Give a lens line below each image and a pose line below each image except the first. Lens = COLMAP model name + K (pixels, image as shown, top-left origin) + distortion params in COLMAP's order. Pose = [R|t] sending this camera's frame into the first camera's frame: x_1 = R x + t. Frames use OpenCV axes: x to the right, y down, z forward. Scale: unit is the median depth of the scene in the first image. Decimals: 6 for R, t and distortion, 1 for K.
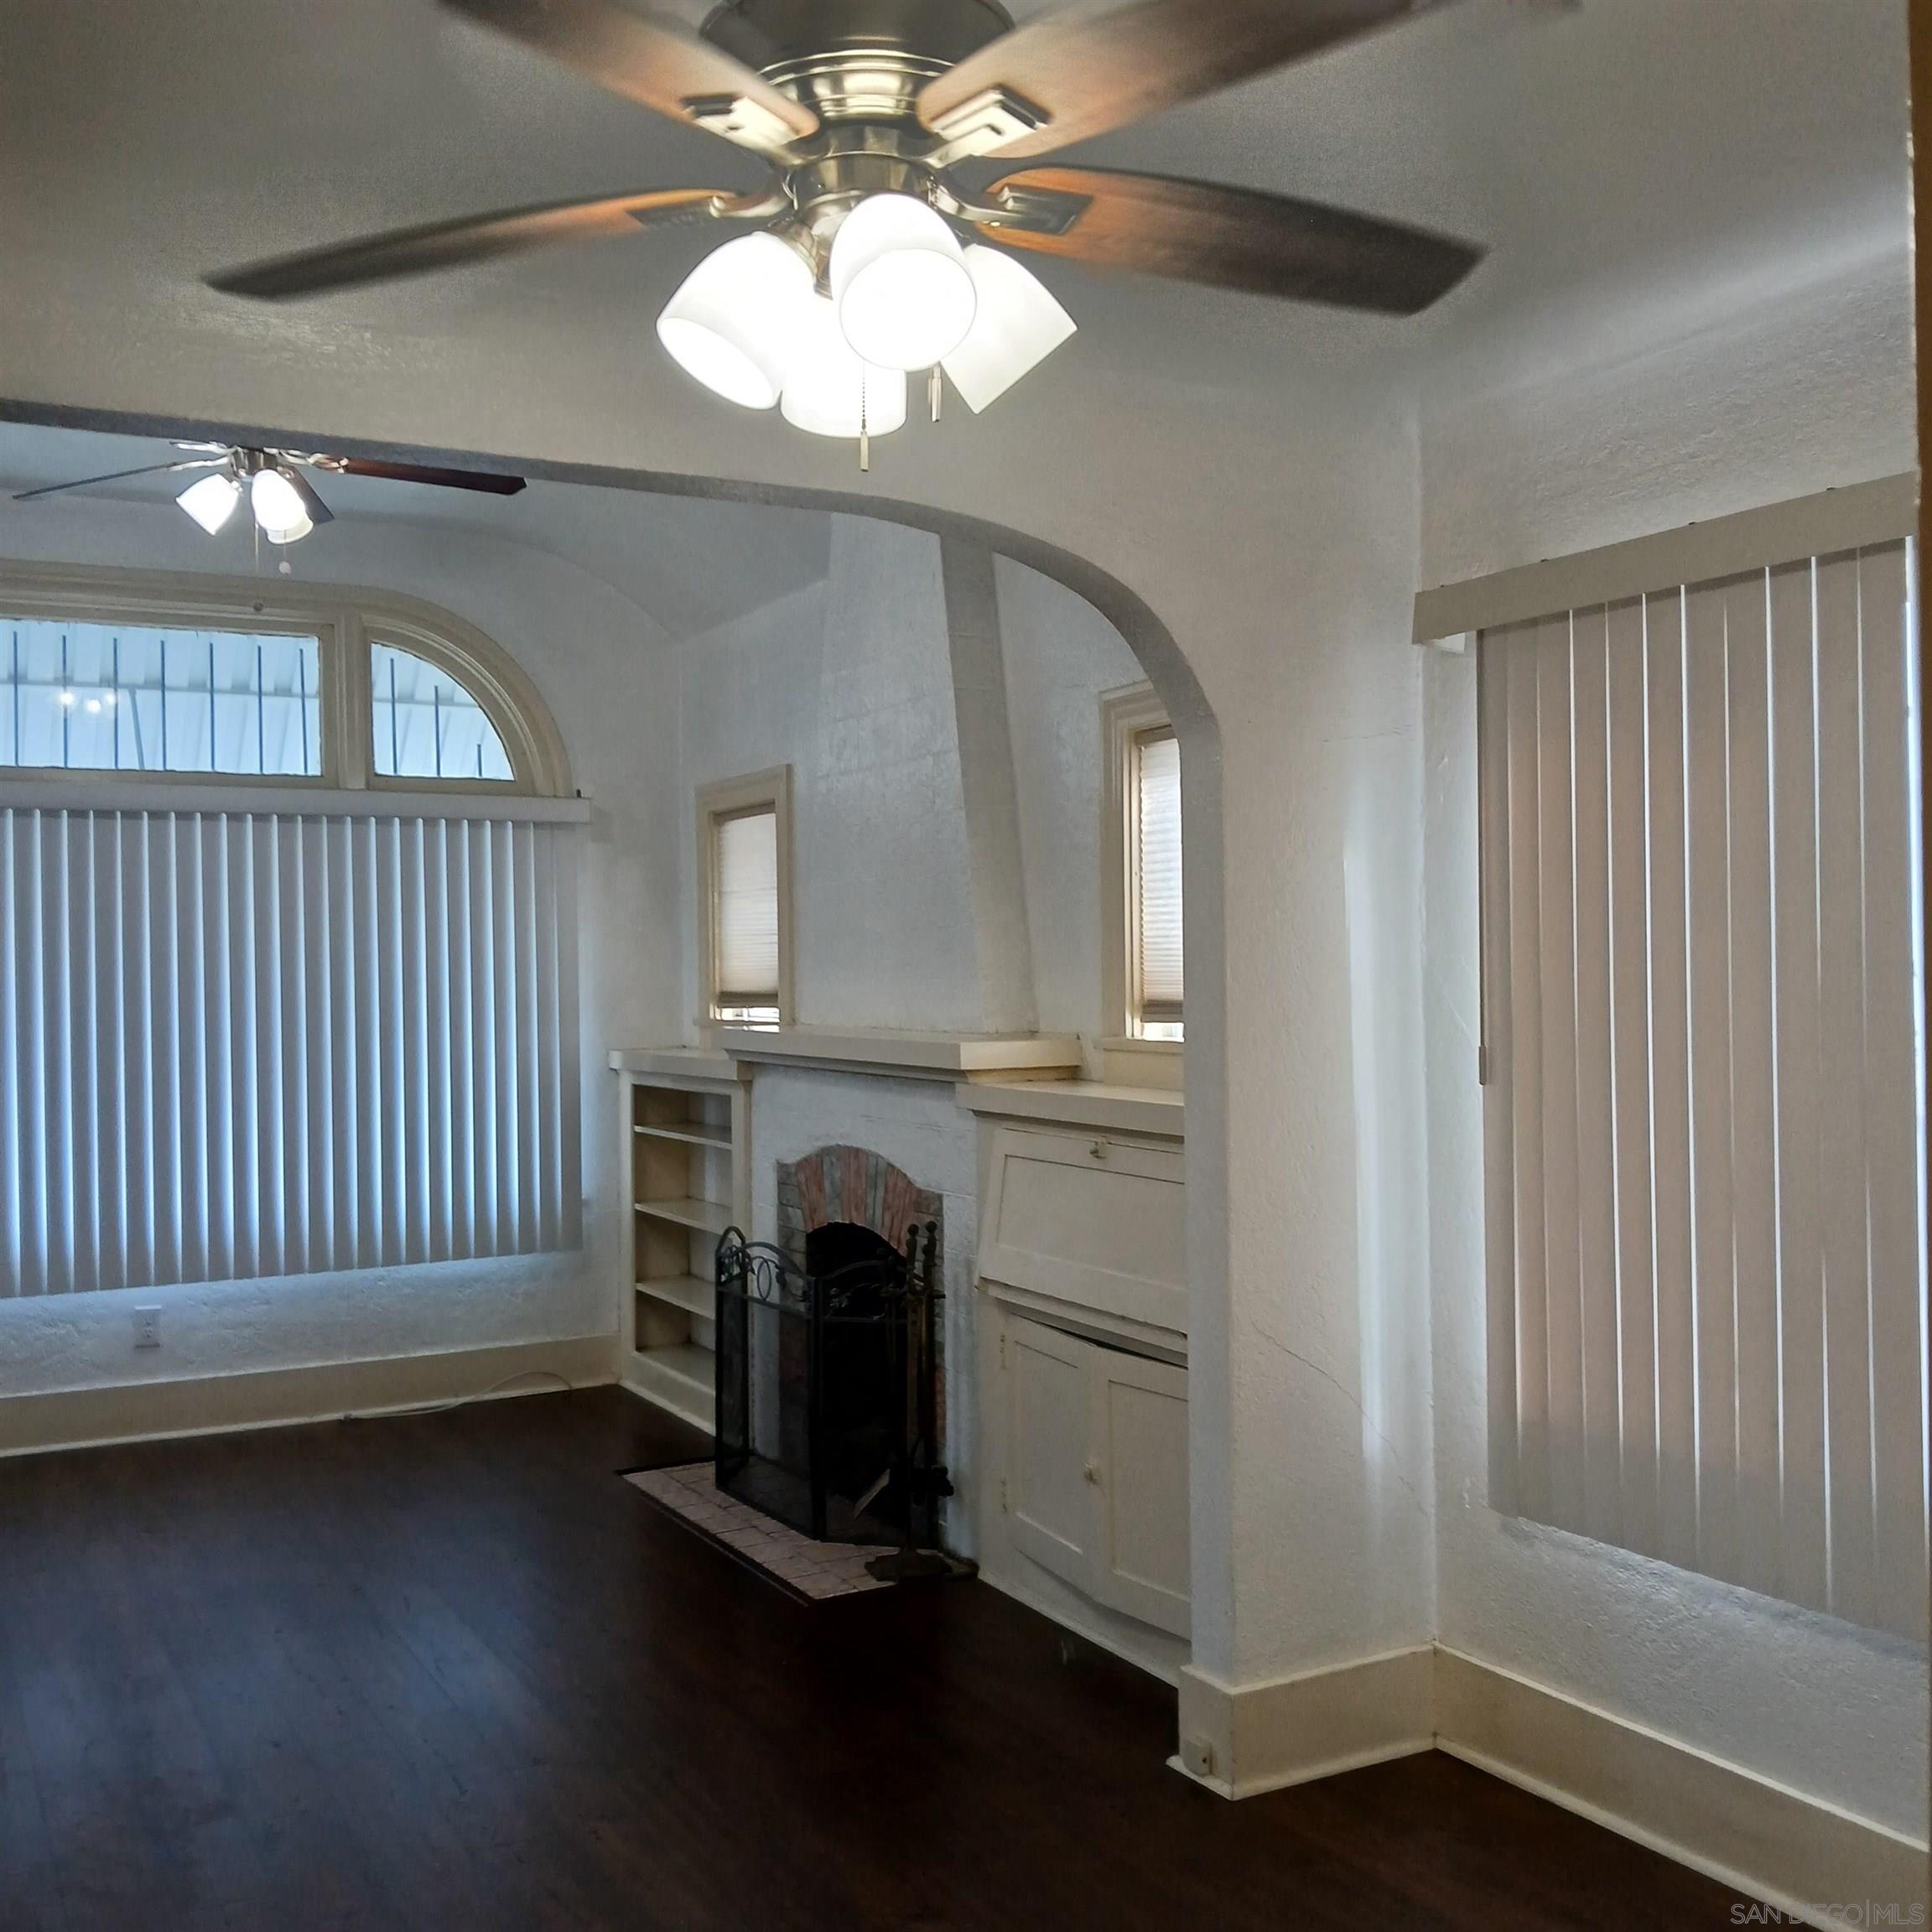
lens RADIAL K [[1895.6, 0, 966.0], [0, 1895.6, 966.0], [0, 0, 1]] dist [0.008655, -0.296174]
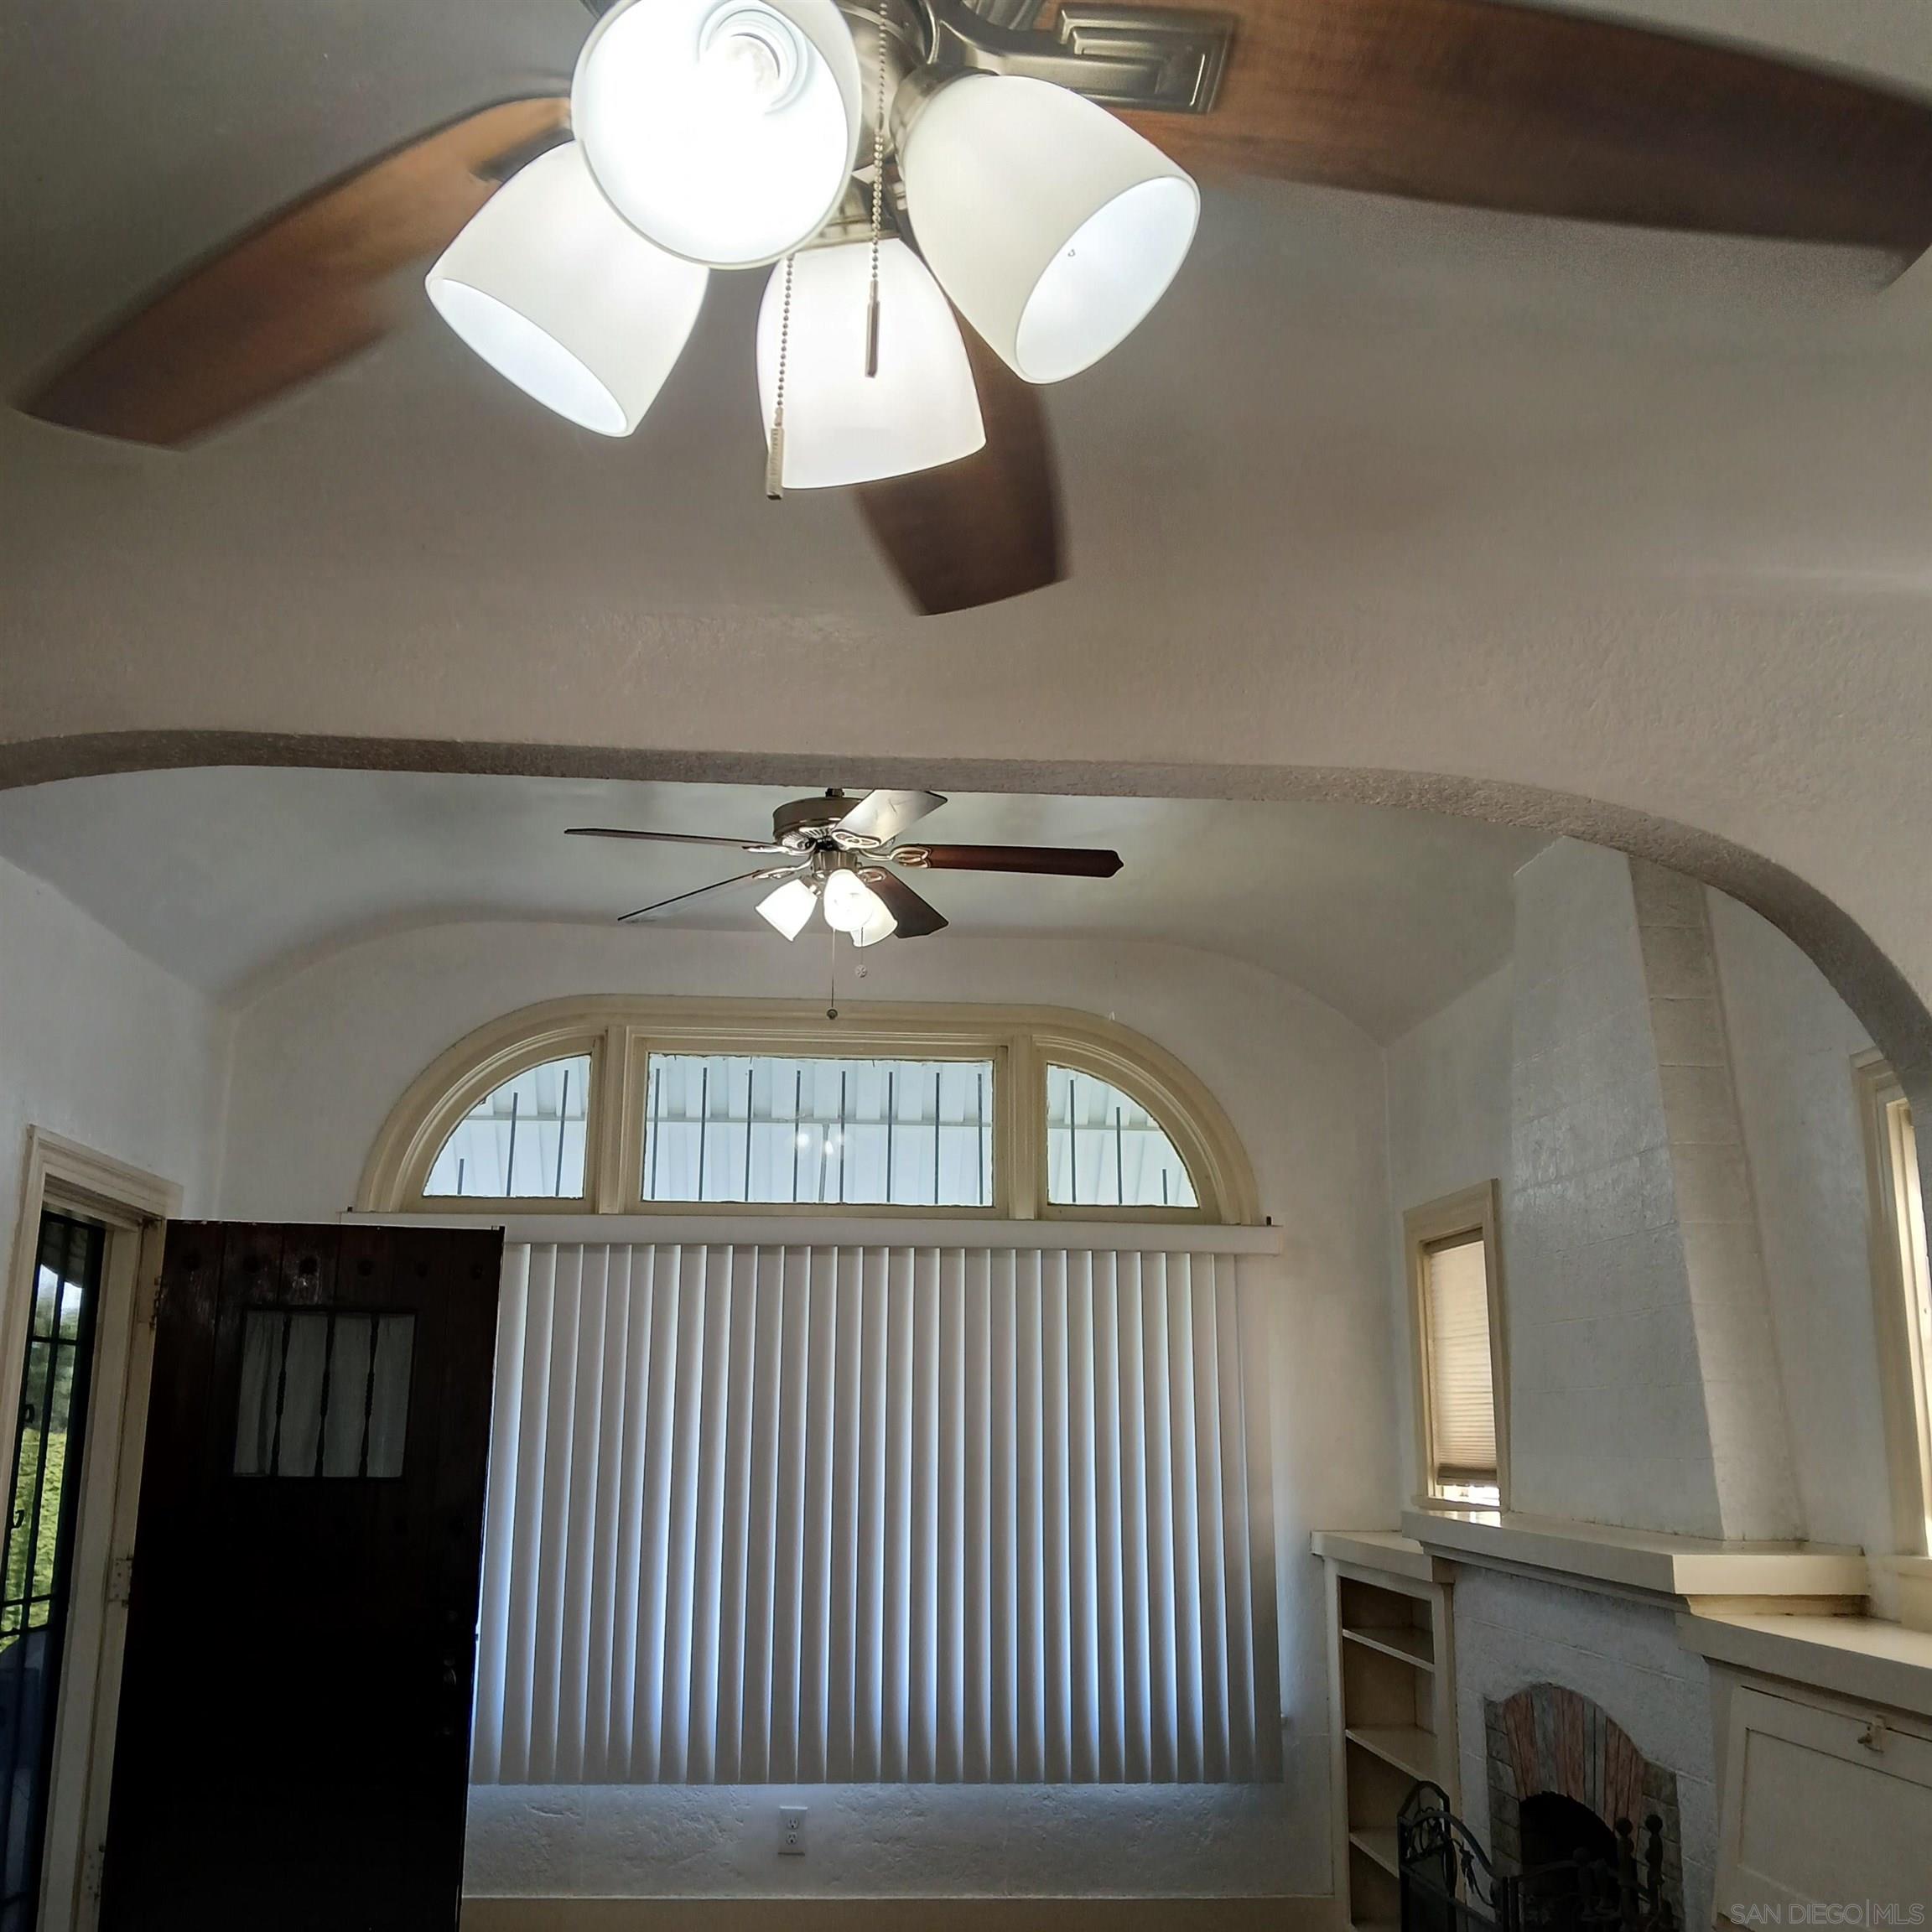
lens RADIAL K [[1966.4, 0, 910.0], [0, 1966.4, 944.9], [0, 0, 1]] dist [0.001928, -0.068587]
pose [[0.893161, -0.083043, -0.442003, 0.058868], [-0.021492, 0.973800, -0.226387, -0.006875], [0.449222, 0.211699, 0.867976, 0.128799]]
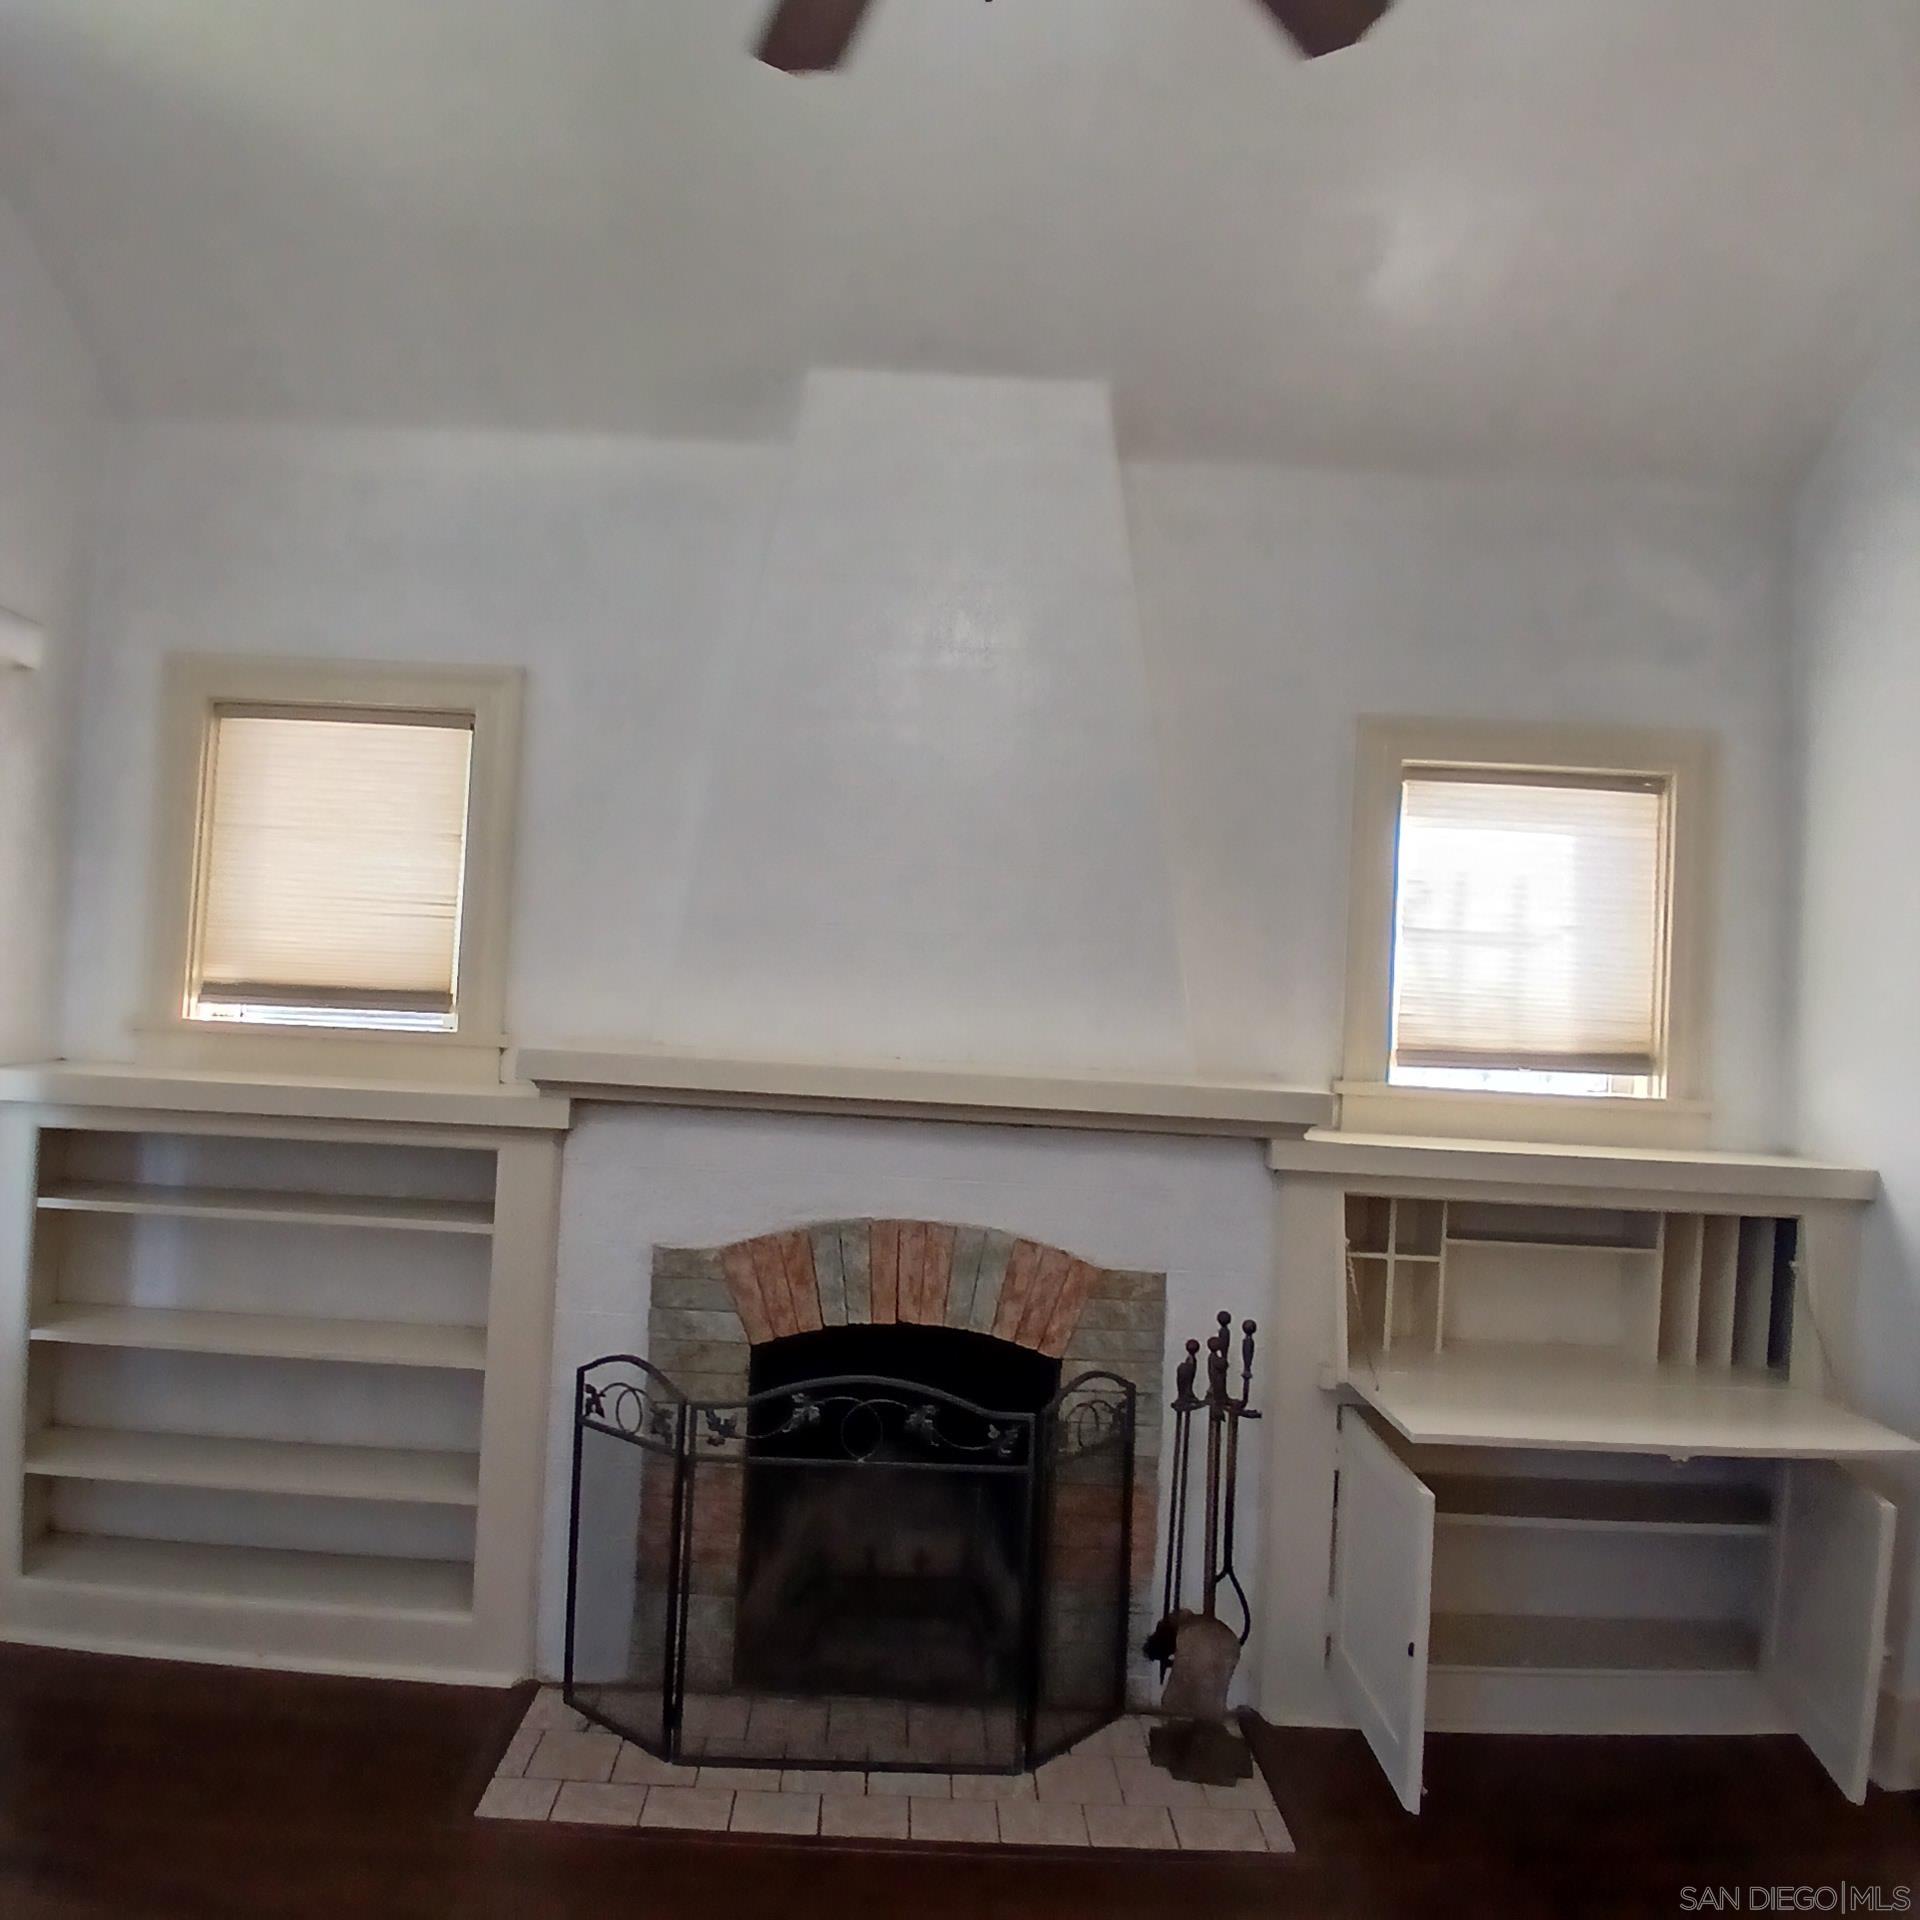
lens RADIAL K [[1266.4, 0, 960.0], [0, 1266.4, 960.0], [0, 0, 1]] dist [0.000061, -0.052578]
pose [[0.488978, 0.050270, 0.870847, -0.392297], [-0.060979, 0.997866, -0.023362, 0.002277], [-0.870162, -0.041680, 0.490999, 0.590851]]
